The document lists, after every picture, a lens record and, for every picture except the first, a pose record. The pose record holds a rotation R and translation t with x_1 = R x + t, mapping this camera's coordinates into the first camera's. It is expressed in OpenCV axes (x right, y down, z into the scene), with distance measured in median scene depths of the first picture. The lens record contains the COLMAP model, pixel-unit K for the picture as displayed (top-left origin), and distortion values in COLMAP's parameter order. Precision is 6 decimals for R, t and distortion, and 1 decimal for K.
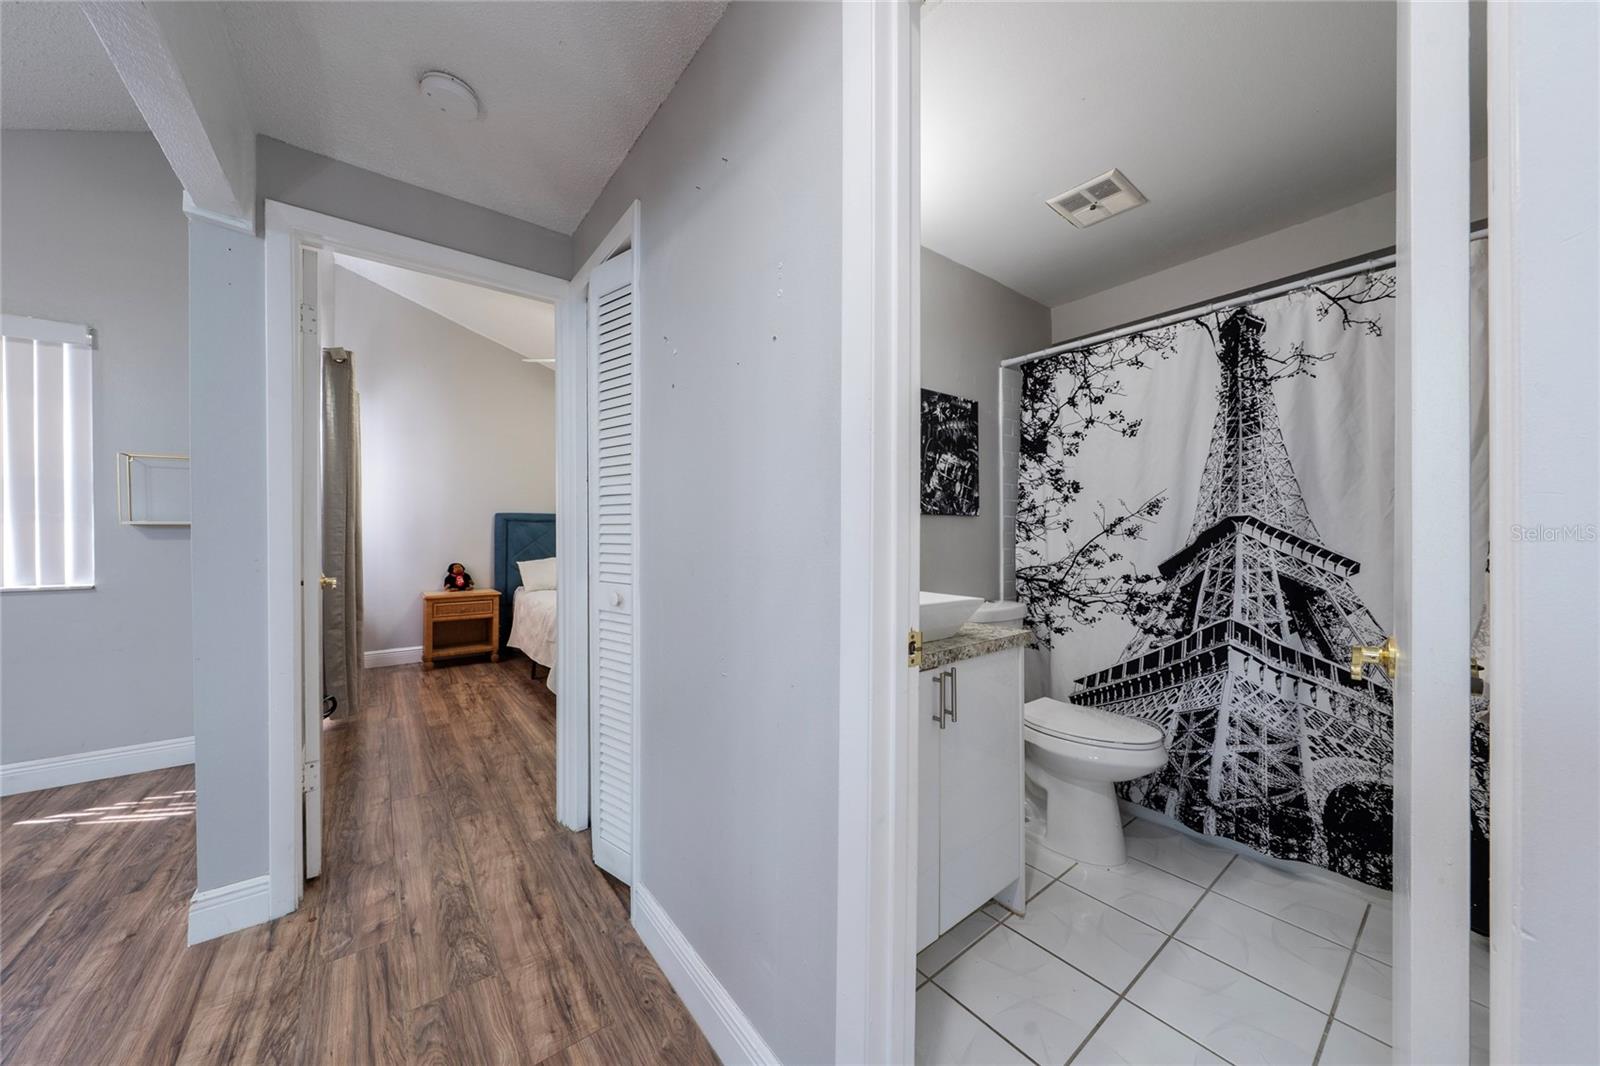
lens RADIAL K [[543.6, 0, 802.0], [0, 543.6, 534.9], [0, 0, 1]] dist [0.001155, -0.000101]
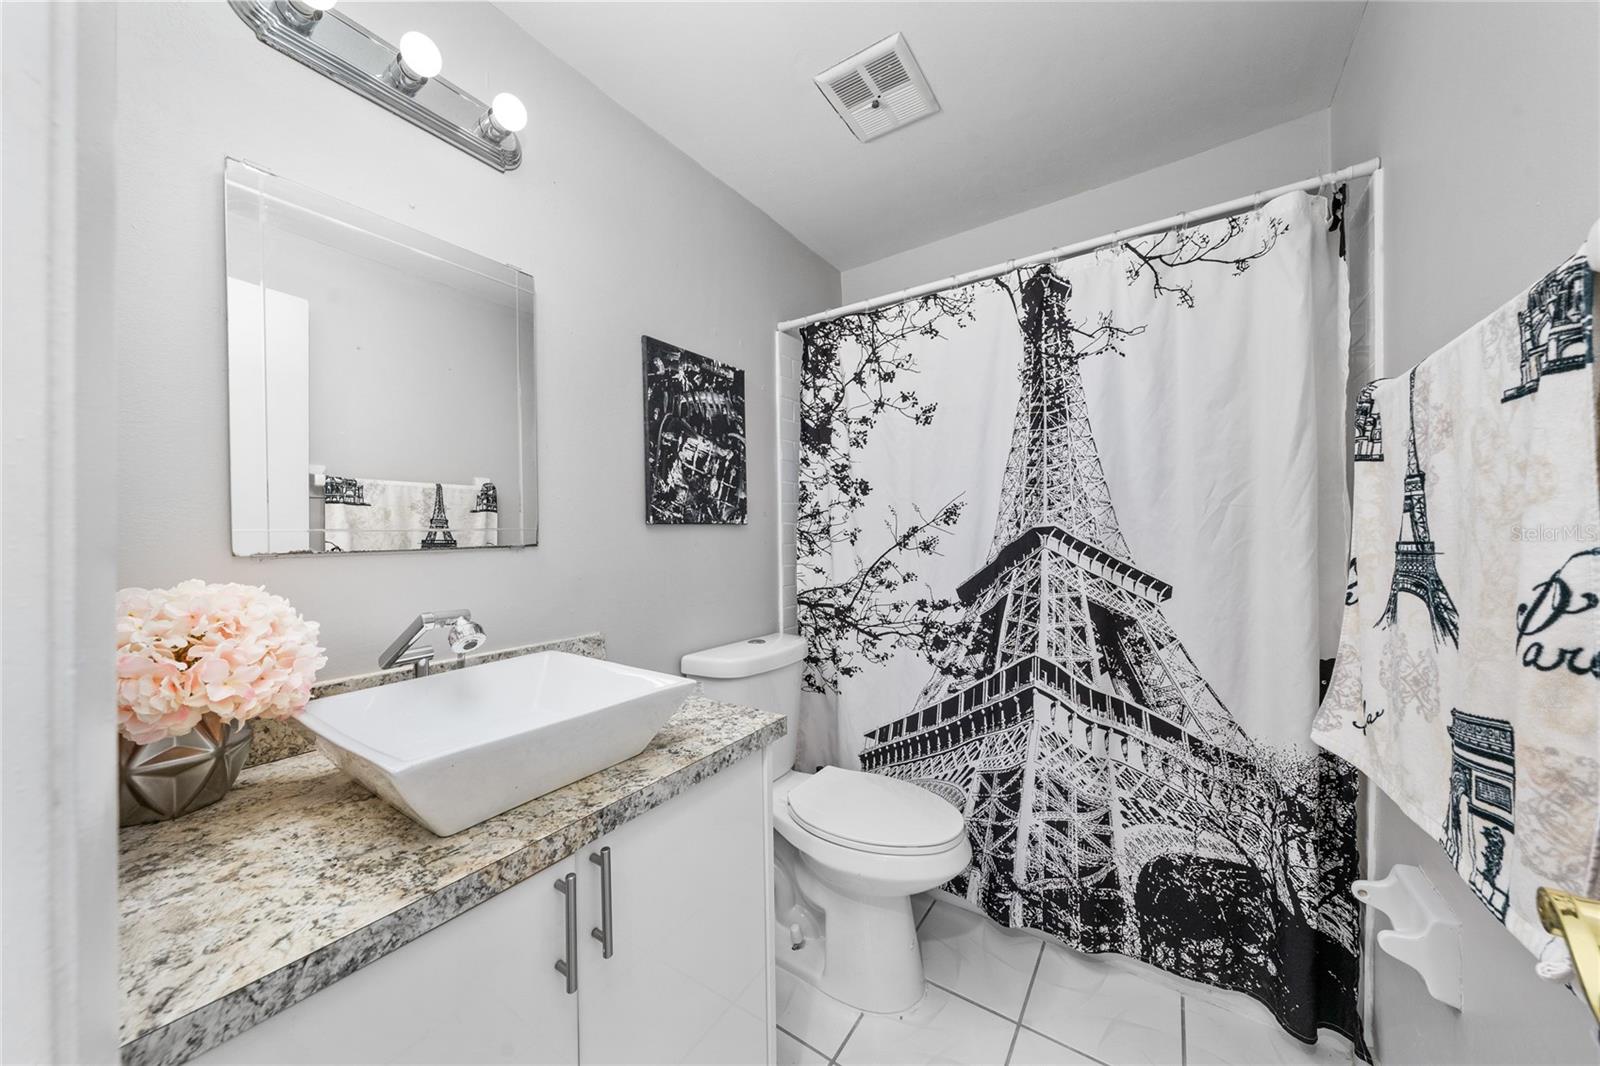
lens RADIAL K [[543.6, 0, 799.9], [0, 543.6, 533.9], [0, 0, 1]] dist [0.001155, -0.000101]
pose [[0.953458, -0.010018, 0.301359, 0.217439], [0.009298, 0.999949, 0.003824, -0.030527], [-0.301382, -0.000844, 0.953503, 0.342423]]
